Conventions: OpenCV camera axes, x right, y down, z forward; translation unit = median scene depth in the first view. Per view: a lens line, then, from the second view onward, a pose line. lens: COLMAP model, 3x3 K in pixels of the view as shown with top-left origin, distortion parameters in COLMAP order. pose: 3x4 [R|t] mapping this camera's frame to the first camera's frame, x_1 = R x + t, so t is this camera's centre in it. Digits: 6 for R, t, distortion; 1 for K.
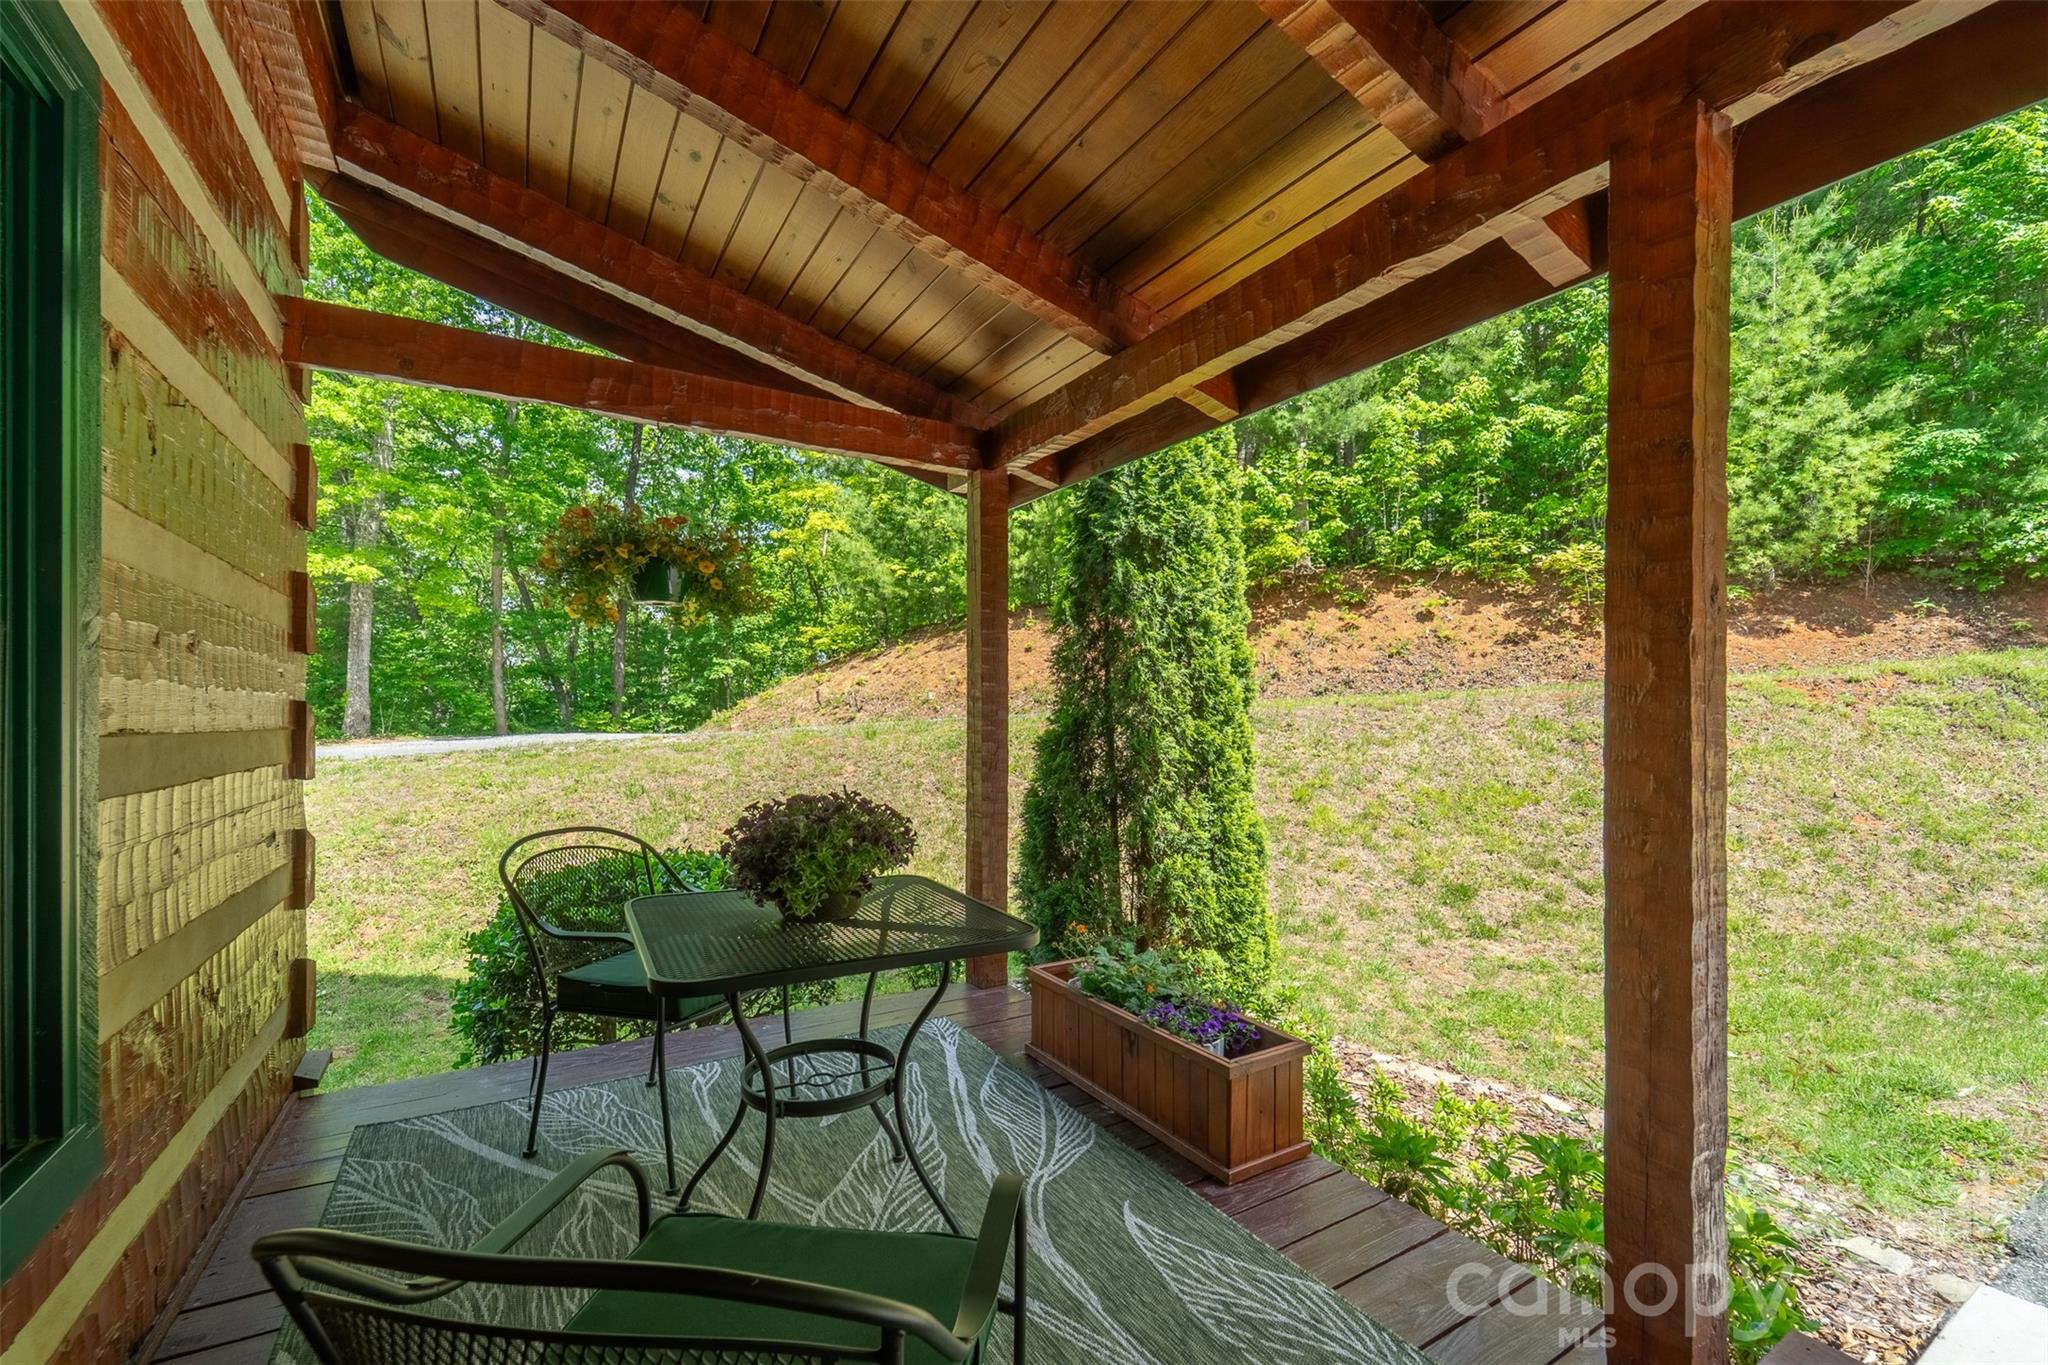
lens RADIAL K [[848.5, 0, 1043.0], [0, 848.5, 722.2], [0, 0, 1]] dist [0.000285, -0.000952]
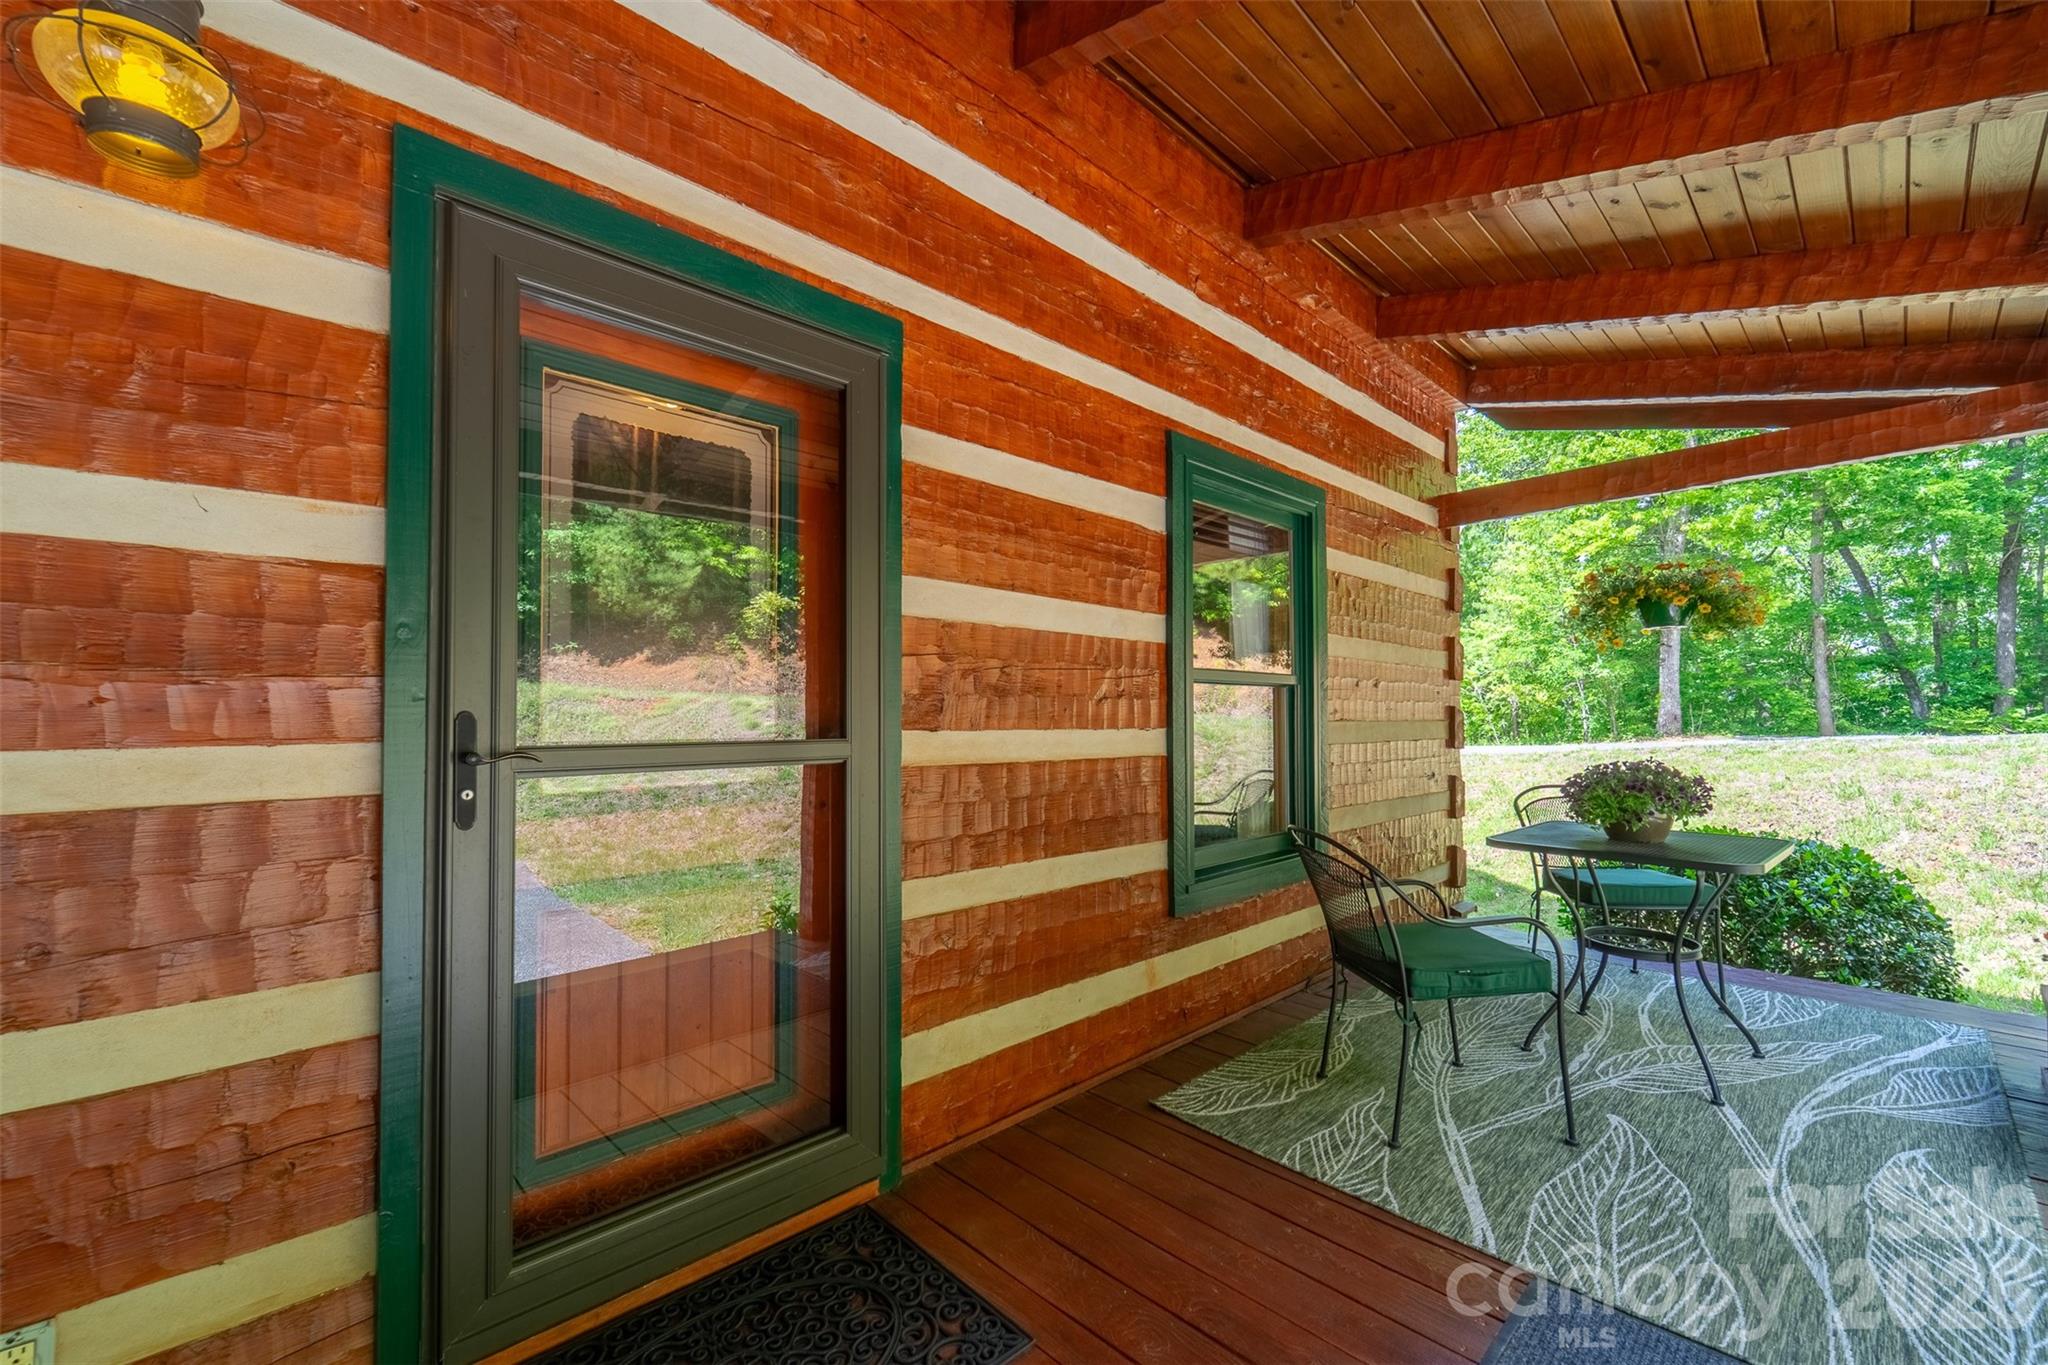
lens RADIAL K [[848.5, 0, 1024.5], [0, 848.5, 697.3], [0, 0, 1]] dist [0.000285, -0.000952]
pose [[0.210545, -0.025933, -0.977240, 0.148538], [-0.002744, 0.999628, -0.027119, 0.001736], [0.977580, 0.008391, 0.210396, -0.061288]]
